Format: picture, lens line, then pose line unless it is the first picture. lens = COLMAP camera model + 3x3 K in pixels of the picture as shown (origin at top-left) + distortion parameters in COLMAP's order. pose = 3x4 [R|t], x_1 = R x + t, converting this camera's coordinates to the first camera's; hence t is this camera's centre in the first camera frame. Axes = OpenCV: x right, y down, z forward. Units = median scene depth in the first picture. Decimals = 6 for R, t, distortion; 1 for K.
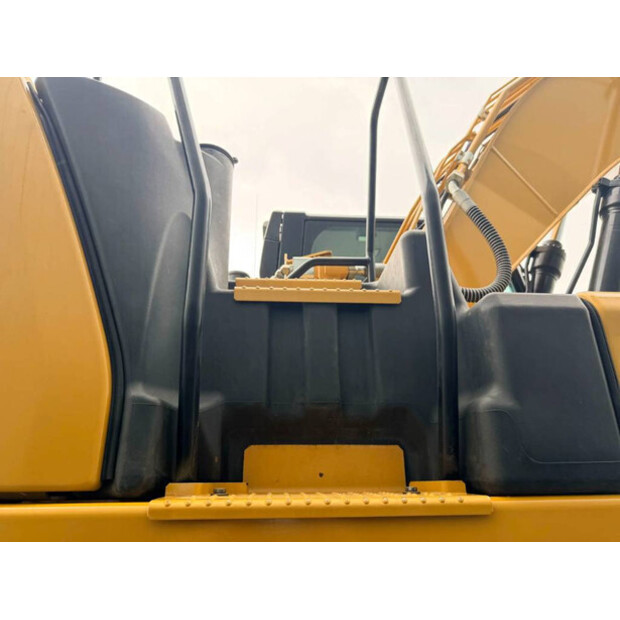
lens RADIAL K [[454.8, 0, 310.0], [0, 454.8, 310.0], [0, 0, 1]] dist [0.069582, -0.132501]
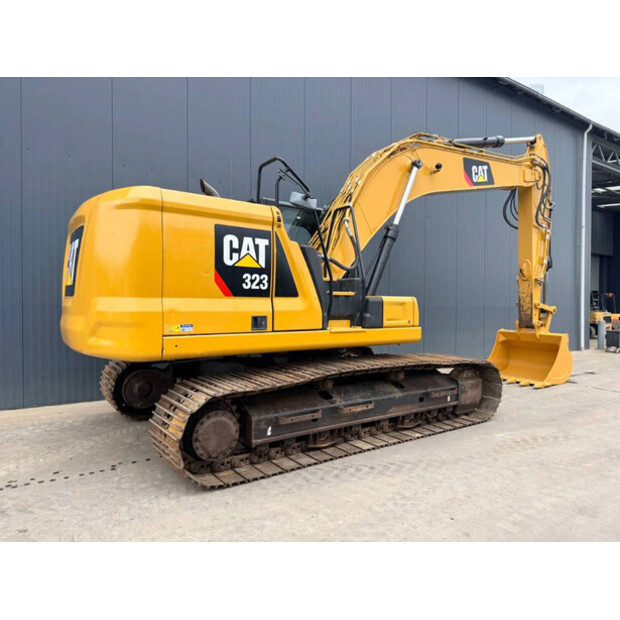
lens RADIAL K [[454.8, 0, 310.0], [0, 454.8, 310.0], [0, 0, 1]] dist [0.069582, -0.132501]
pose [[0.850345, 0.010205, 0.526126, -3.428607], [-0.209915, 0.923397, 0.321363, -1.639688], [-0.482544, -0.383711, 0.787348, -3.380586]]
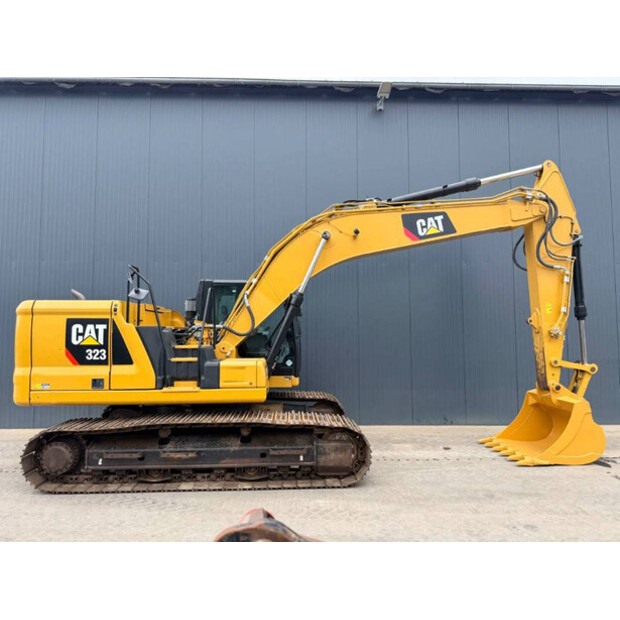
lens RADIAL K [[454.8, 0, 310.0], [0, 454.8, 310.0], [0, 0, 1]] dist [0.069582, -0.132501]
pose [[0.999629, 0.004741, -0.026811, 2.269492], [0.003568, 0.953420, 0.301625, -3.047699], [0.026992, -0.301609, 0.953050, -5.658624]]
